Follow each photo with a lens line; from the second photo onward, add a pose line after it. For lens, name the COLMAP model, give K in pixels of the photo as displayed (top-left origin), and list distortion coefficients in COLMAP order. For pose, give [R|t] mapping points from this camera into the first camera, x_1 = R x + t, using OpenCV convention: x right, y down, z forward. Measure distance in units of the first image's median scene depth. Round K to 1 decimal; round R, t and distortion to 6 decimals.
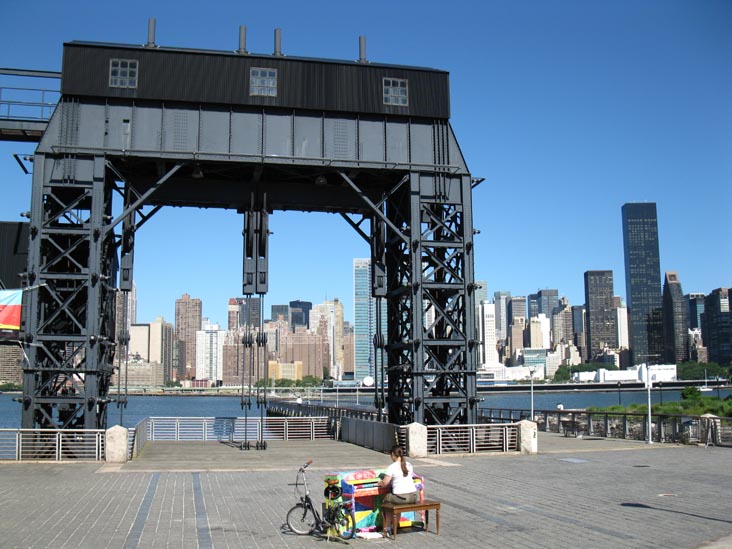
lens RADIAL K [[772.9, 0, 355.9], [0, 772.9, 301.0], [0, 0, 1]] dist [-0.187617, 0.216813]
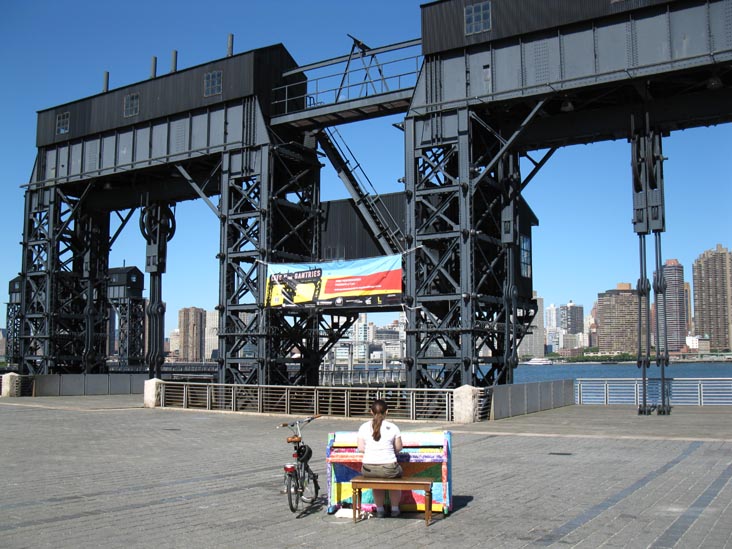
lens RADIAL K [[770.6, 0, 360.8], [0, 770.6, 299.0], [0, 0, 1]] dist [-0.183113, 0.199974]
pose [[0.724948, -0.055538, -0.686561, 0.215628], [0.082912, 0.996533, 0.006936, 0.032835], [0.683796, -0.061953, 0.727039, 0.181254]]
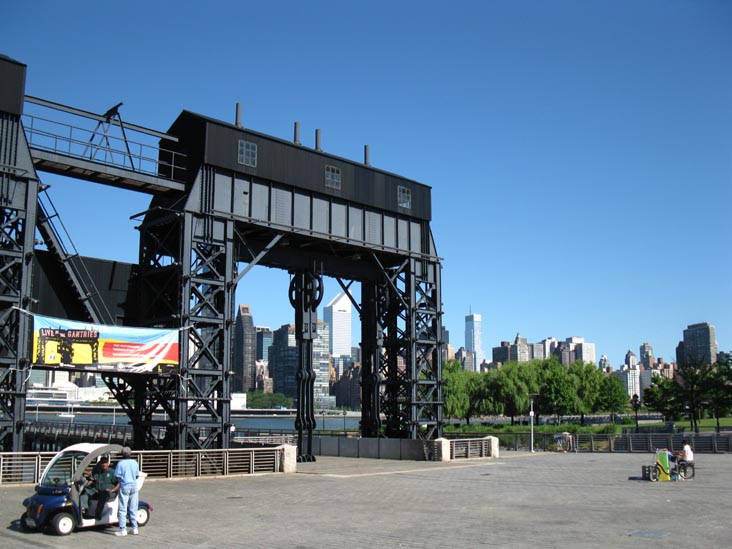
lens RADIAL K [[779.9, 0, 349.9], [0, 779.9, 294.1], [0, 0, 1]] dist [-0.212112, 0.233873]
pose [[0.851834, 0.084331, 0.516980, -0.780606], [-0.063216, 0.996292, -0.058356, -0.015303], [-0.519984, 0.017028, 0.854006, -0.140996]]
